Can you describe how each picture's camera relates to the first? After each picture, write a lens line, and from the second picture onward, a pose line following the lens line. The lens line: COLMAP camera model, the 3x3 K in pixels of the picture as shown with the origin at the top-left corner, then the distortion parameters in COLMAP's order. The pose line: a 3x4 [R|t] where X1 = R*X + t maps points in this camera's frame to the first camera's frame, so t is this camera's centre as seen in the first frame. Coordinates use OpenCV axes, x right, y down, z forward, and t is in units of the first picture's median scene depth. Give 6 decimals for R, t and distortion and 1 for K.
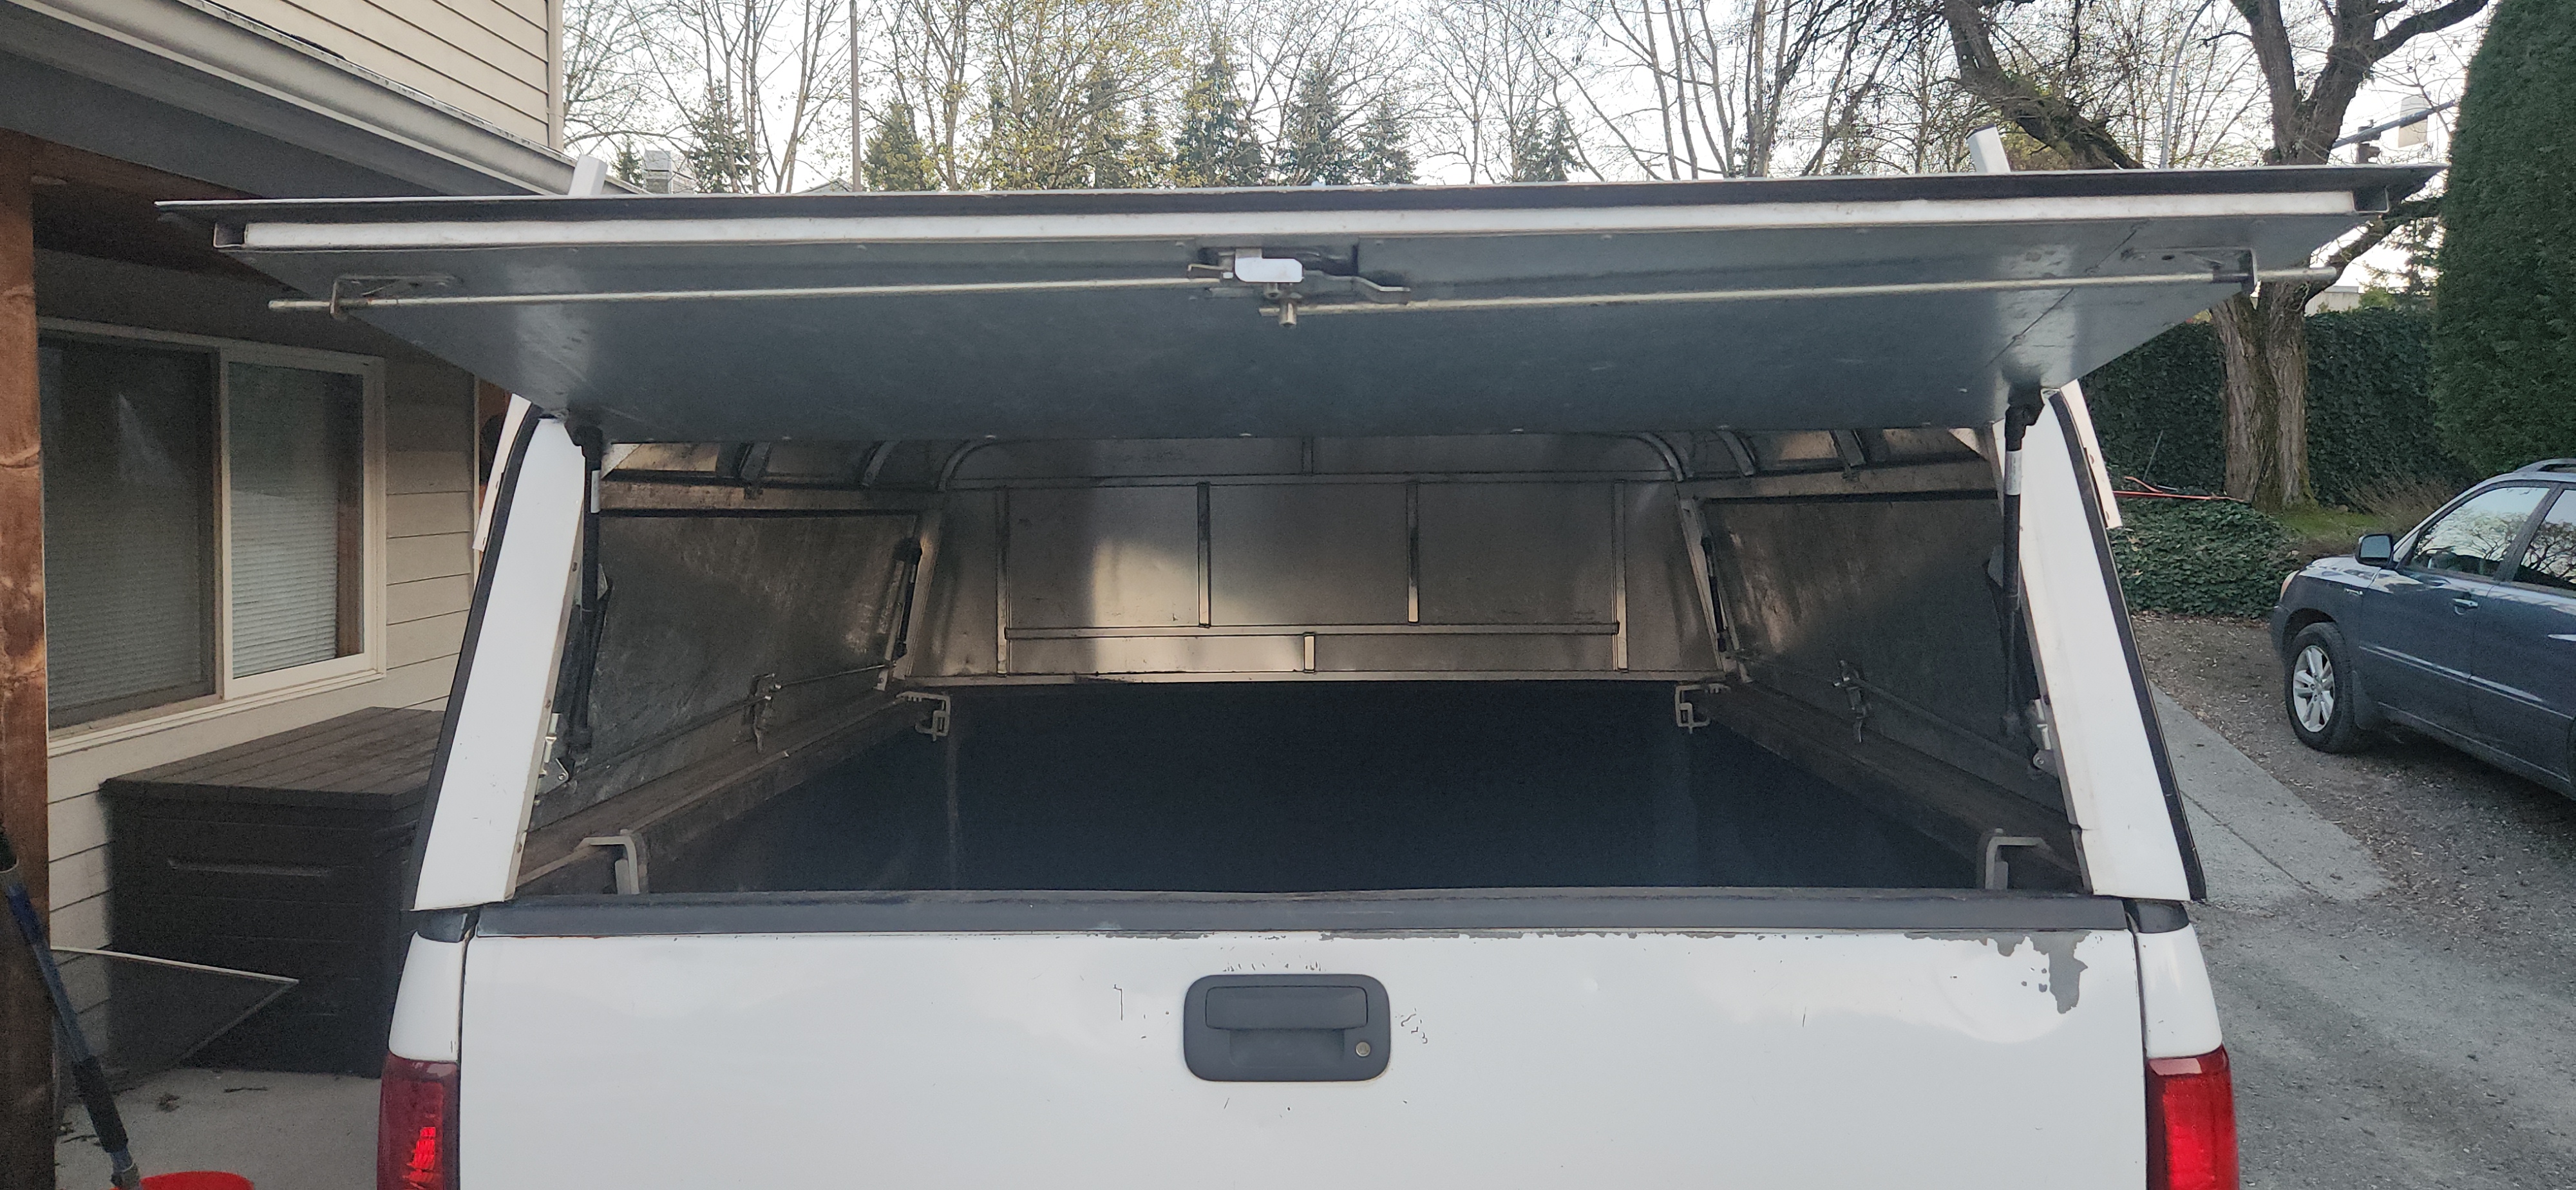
lens RADIAL K [[1736.5, 0, 1296.1], [0, 1736.5, 587.3], [0, 0, 1]] dist [0.077145, -0.064016]
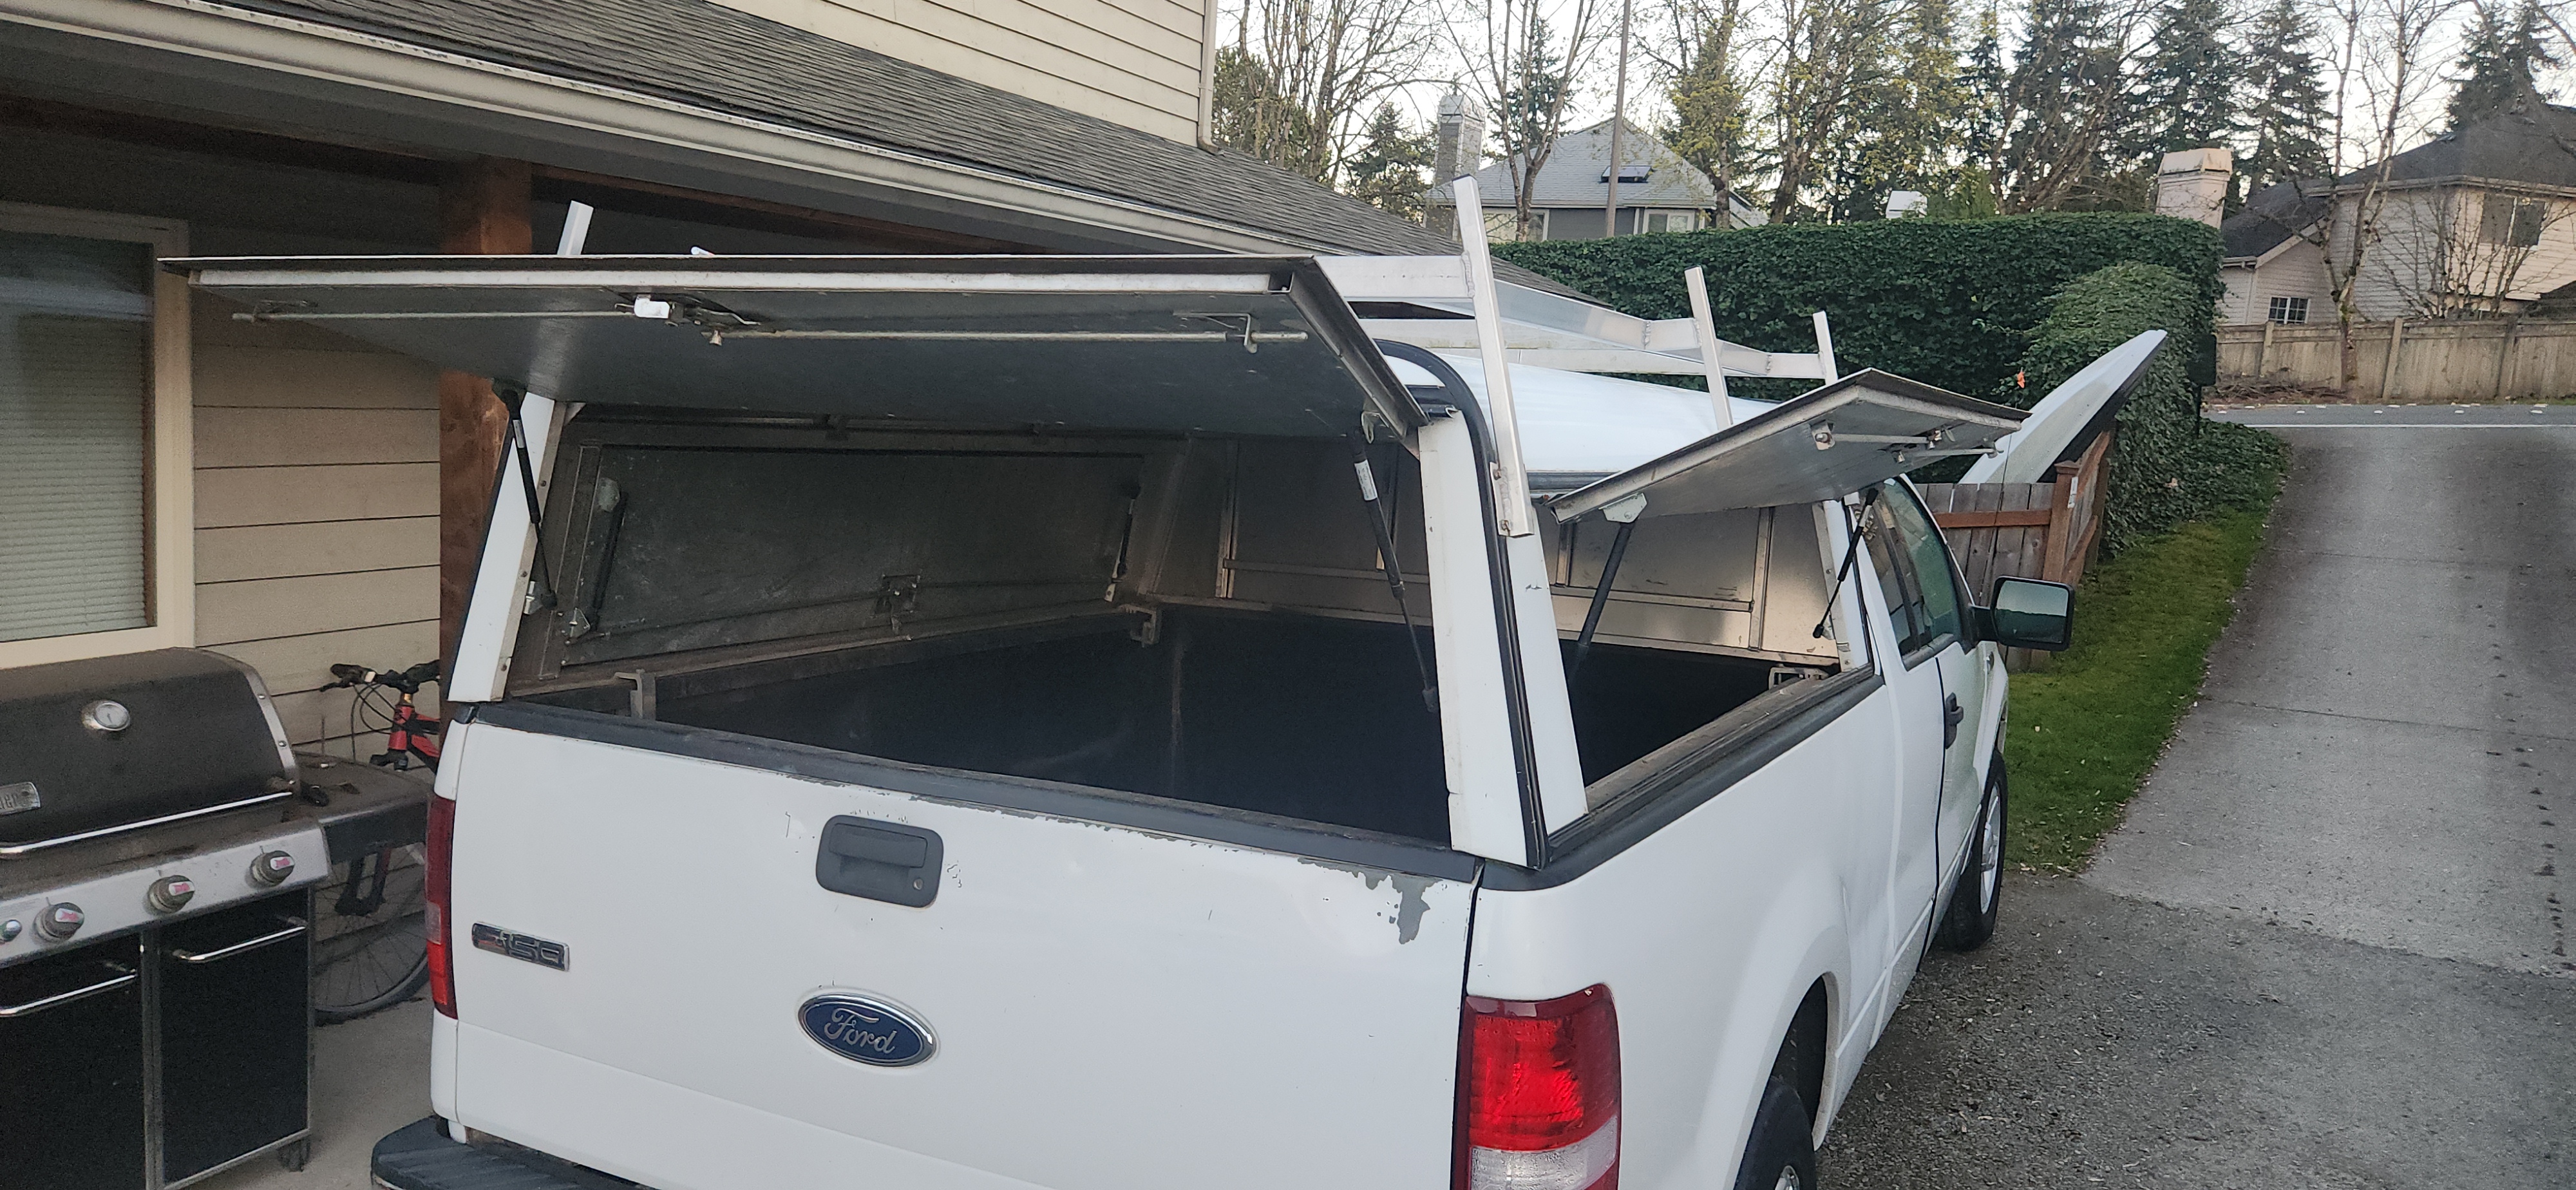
lens RADIAL K [[1736.5, 0, 1296.1], [0, 1736.5, 587.3], [0, 0, 1]] dist [0.077145, -0.064016]
pose [[0.901955, 0.086487, -0.423081, 0.252621], [-0.070641, 0.996091, 0.053025, -0.015277], [0.426013, -0.017939, 0.904539, -0.022336]]
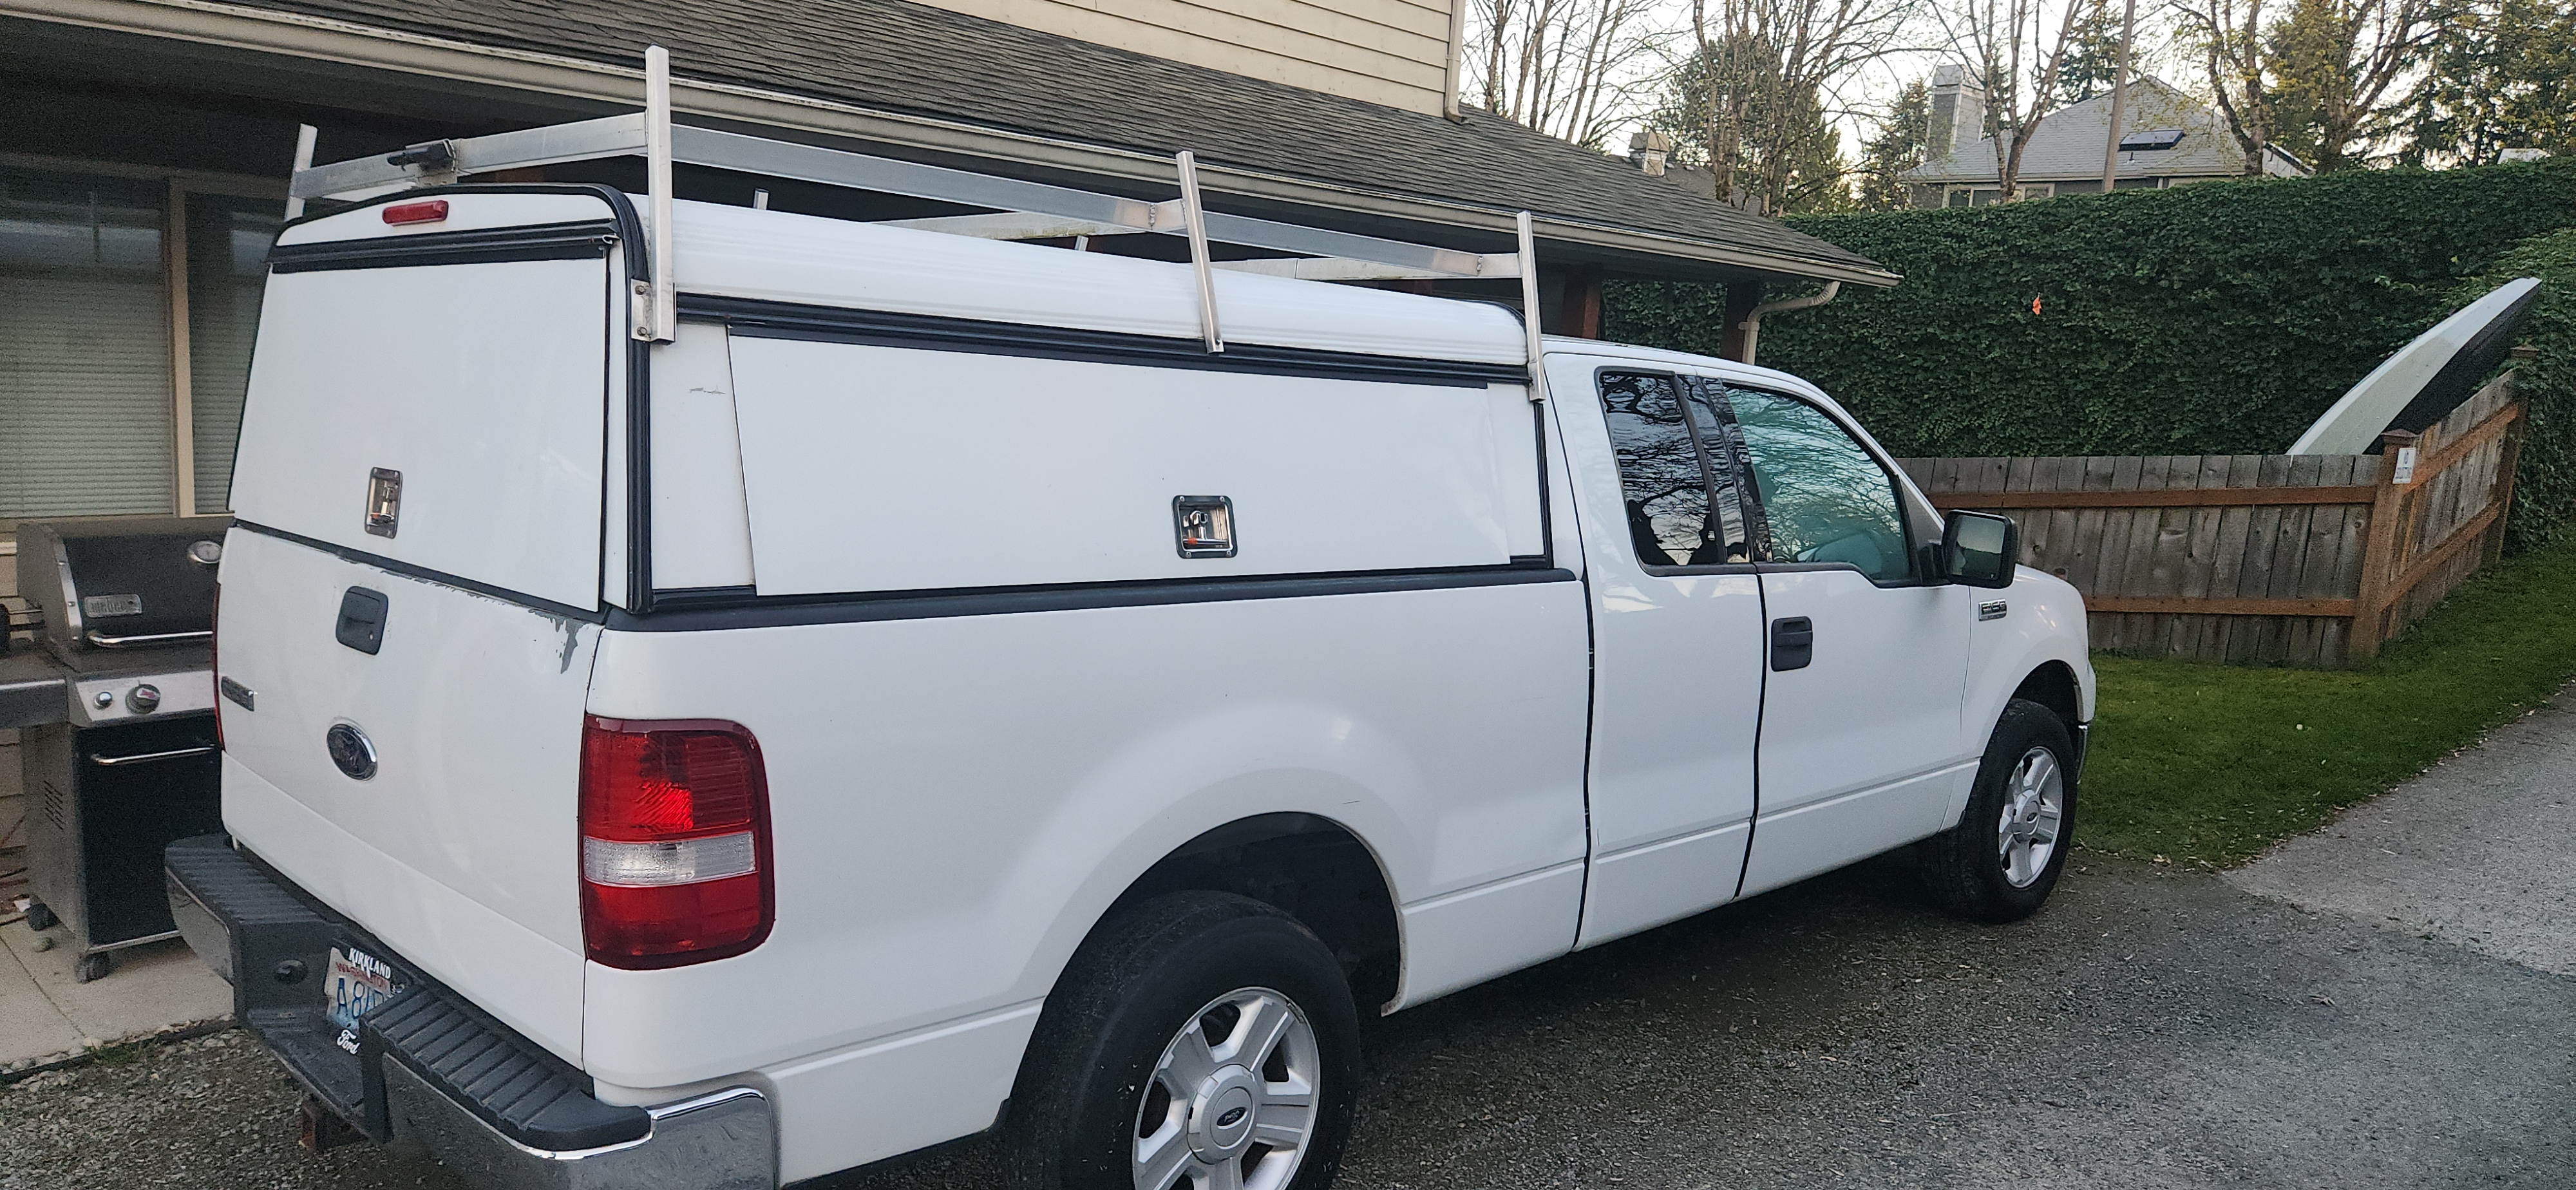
lens RADIAL K [[1751.8, 0, 1278.1], [0, 1751.8, 589.3], [0, 0, 1]] dist [0.071063, -0.069863]
pose [[0.724608, 0.115217, -0.679462, 0.558911], [-0.087324, 0.993329, 0.075313, 0.004330], [0.683606, 0.004761, 0.729835, 0.105706]]
